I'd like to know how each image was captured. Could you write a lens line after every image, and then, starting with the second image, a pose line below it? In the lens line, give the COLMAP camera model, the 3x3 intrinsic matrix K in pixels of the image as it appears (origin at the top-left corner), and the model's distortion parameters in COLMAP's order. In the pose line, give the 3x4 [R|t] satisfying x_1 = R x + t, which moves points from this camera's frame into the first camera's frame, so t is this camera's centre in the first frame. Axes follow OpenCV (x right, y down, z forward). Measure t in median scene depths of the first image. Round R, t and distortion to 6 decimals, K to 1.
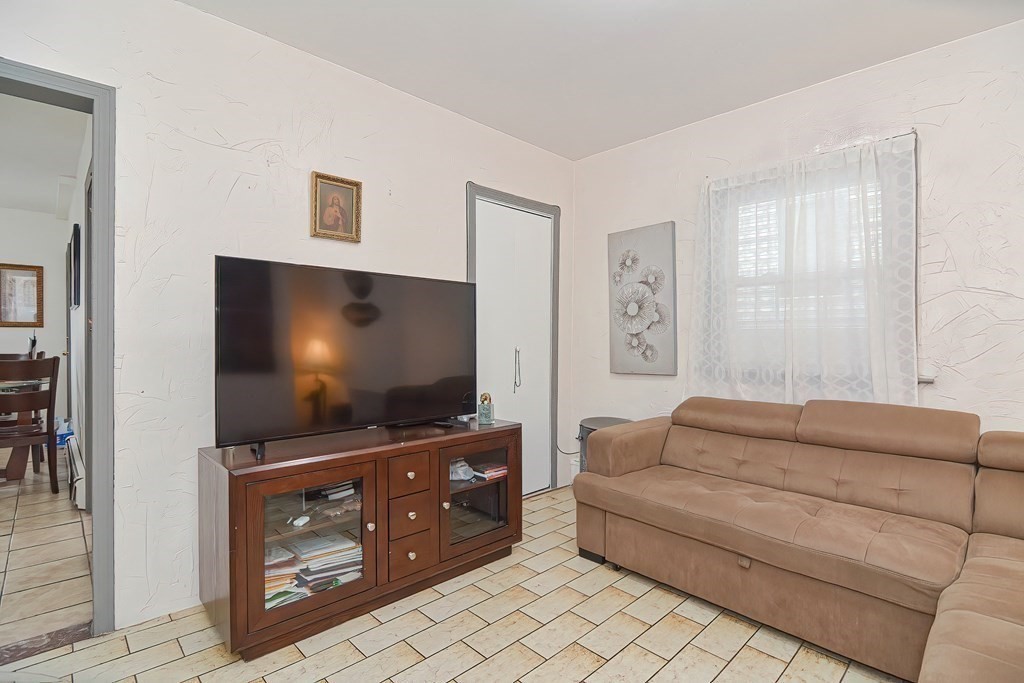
lens RADIAL K [[495.3, 0, 520.3], [0, 495.3, 340.9], [0, 0, 1]] dist [-0.000834, -0.005351]
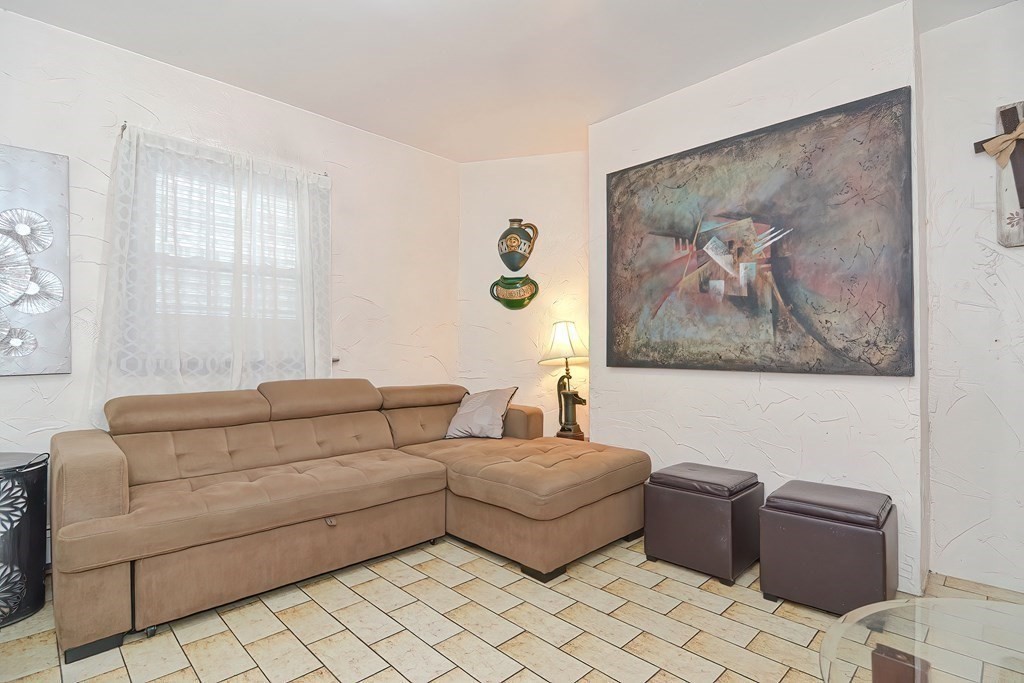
lens RADIAL K [[495.3, 0, 518.3], [0, 495.3, 345.5], [0, 0, 1]] dist [-0.000834, -0.005351]
pose [[-0.021025, 0.005128, 0.999766, -0.526260], [0.005432, 0.999973, -0.005015, 0.046697], [-0.999764, 0.005325, -0.021052, 0.471121]]
